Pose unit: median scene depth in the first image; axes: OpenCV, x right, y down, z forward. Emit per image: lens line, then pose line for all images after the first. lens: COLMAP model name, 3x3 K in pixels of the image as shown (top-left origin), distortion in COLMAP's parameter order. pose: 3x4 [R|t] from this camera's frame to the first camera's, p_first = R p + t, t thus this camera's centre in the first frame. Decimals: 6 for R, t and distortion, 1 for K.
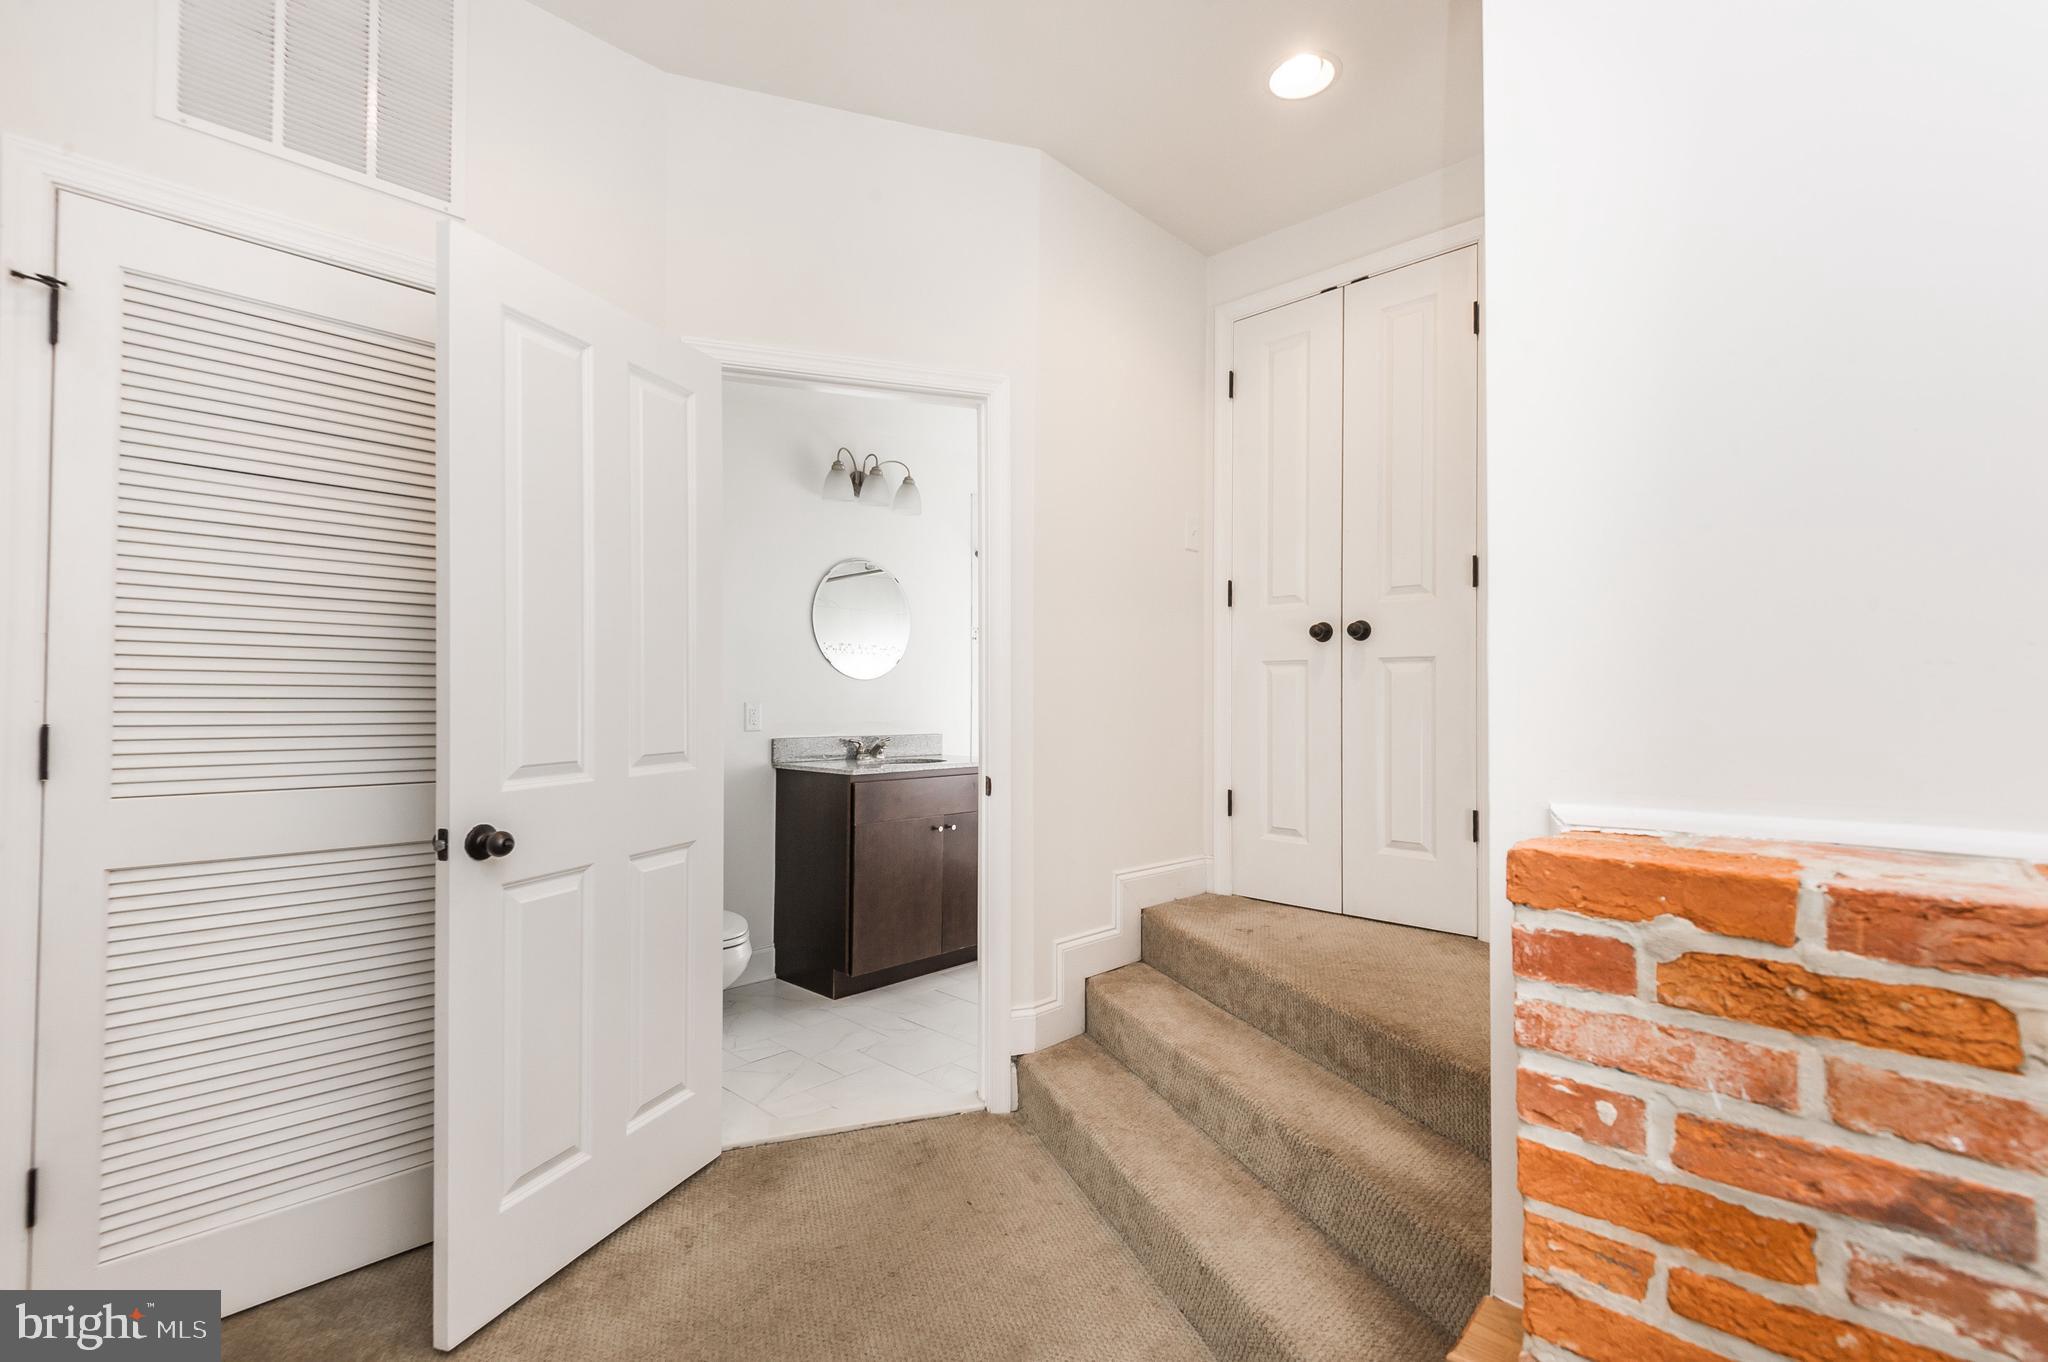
lens RADIAL K [[947.1, 0, 1016.6], [0, 947.1, 688.5], [0, 0, 1]] dist [0.034551, -0.019385]
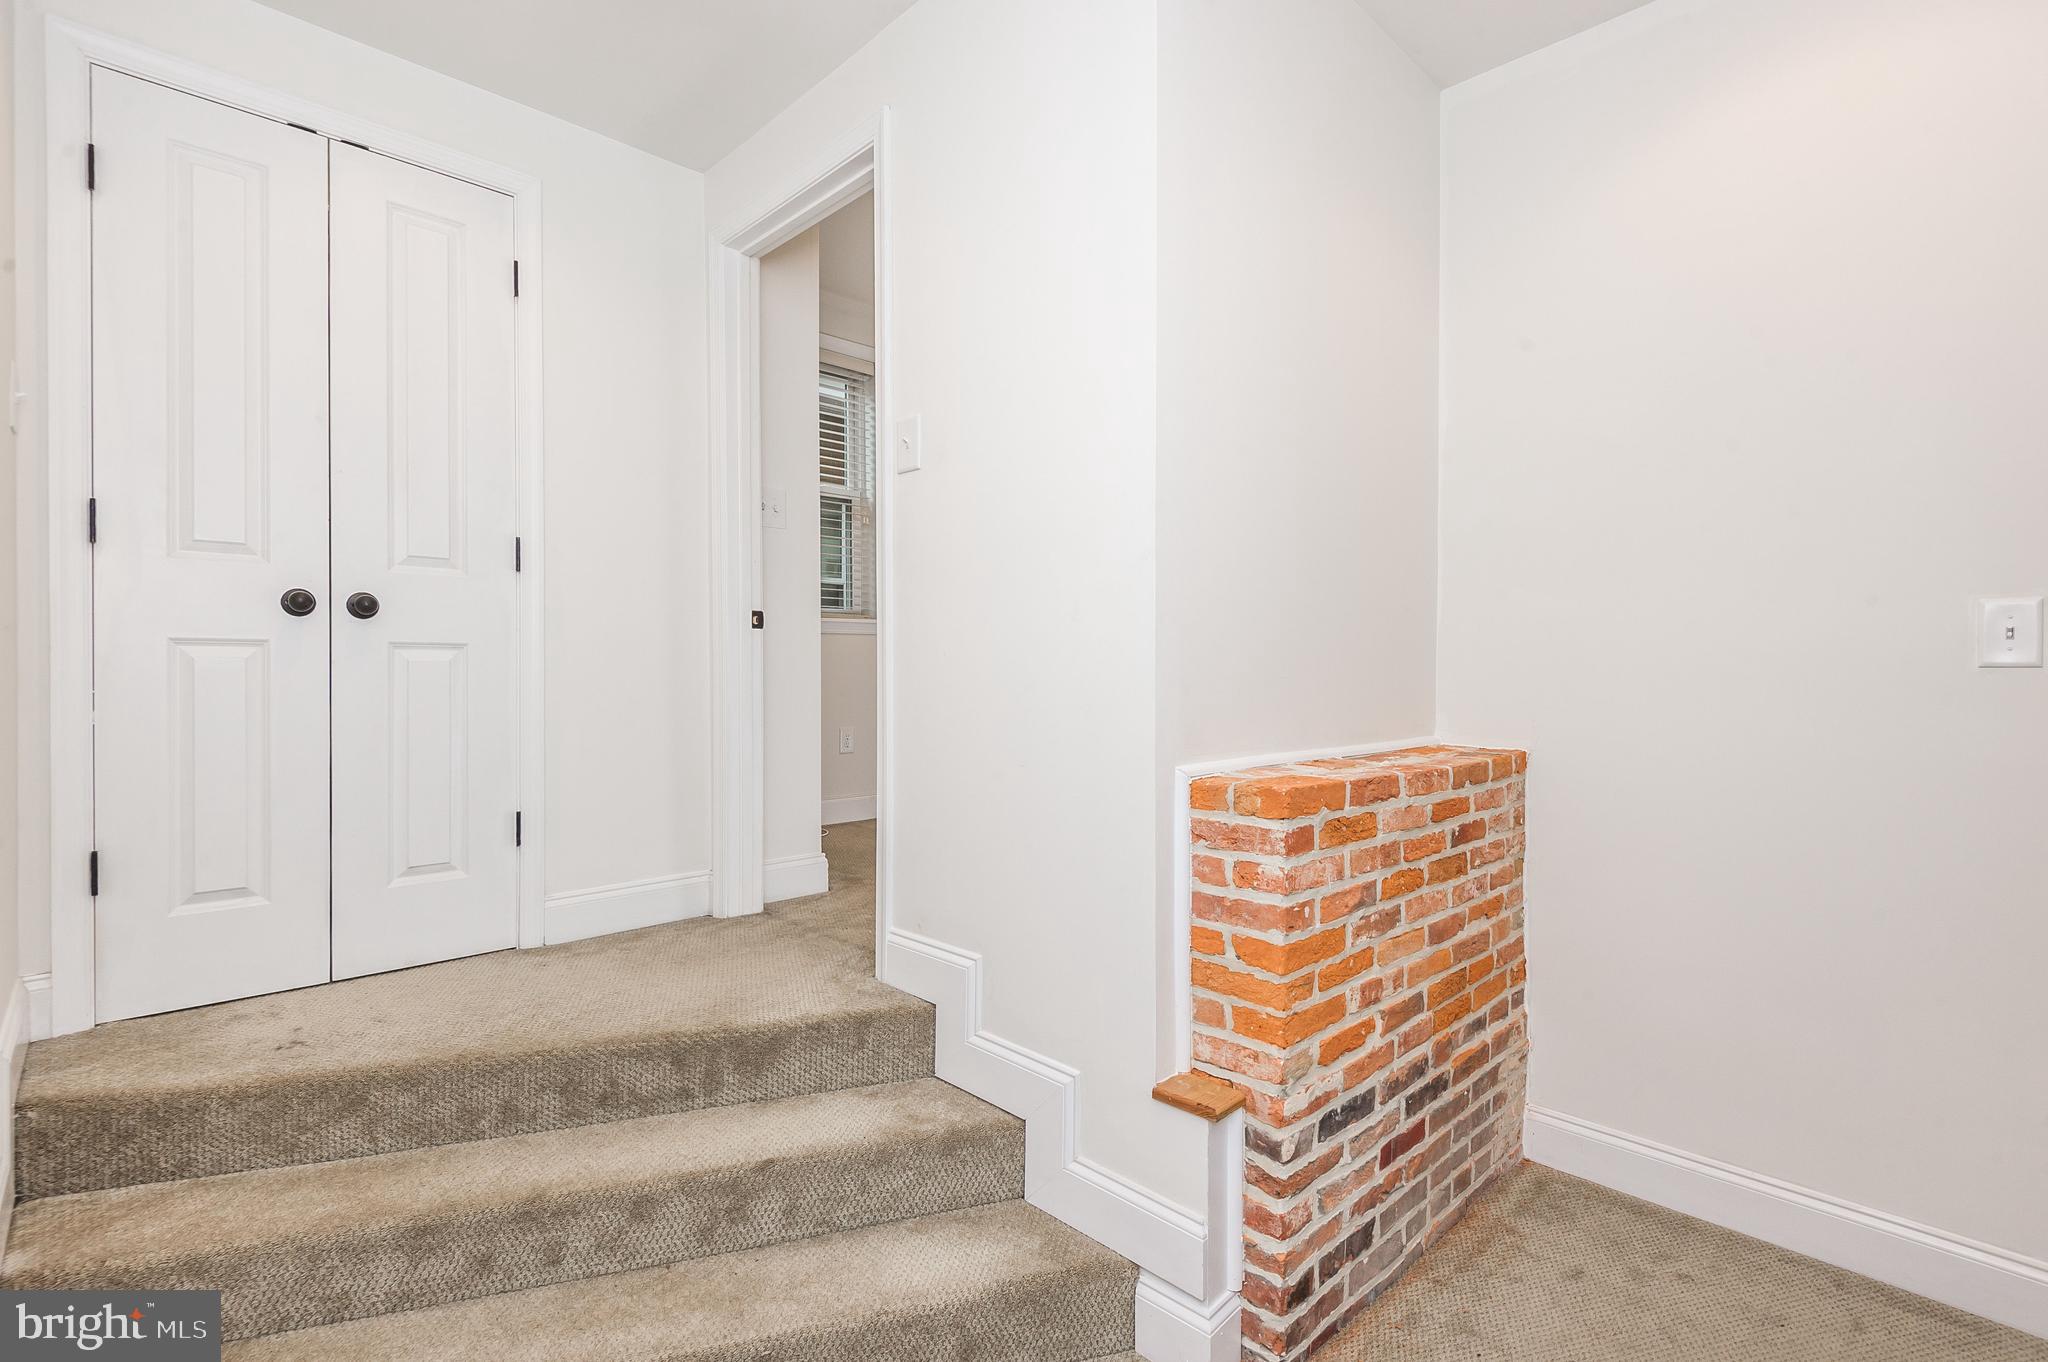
lens RADIAL K [[949.1, 0, 1004.7], [0, 949.1, 675.7], [0, 0, 1]] dist [0.018702, -0.000694]
pose [[0.031663, -0.007519, 0.999470, -1.391547], [-0.012851, 0.999886, 0.007929, -0.060071], [-0.999416, -0.013095, 0.031563, 1.575382]]
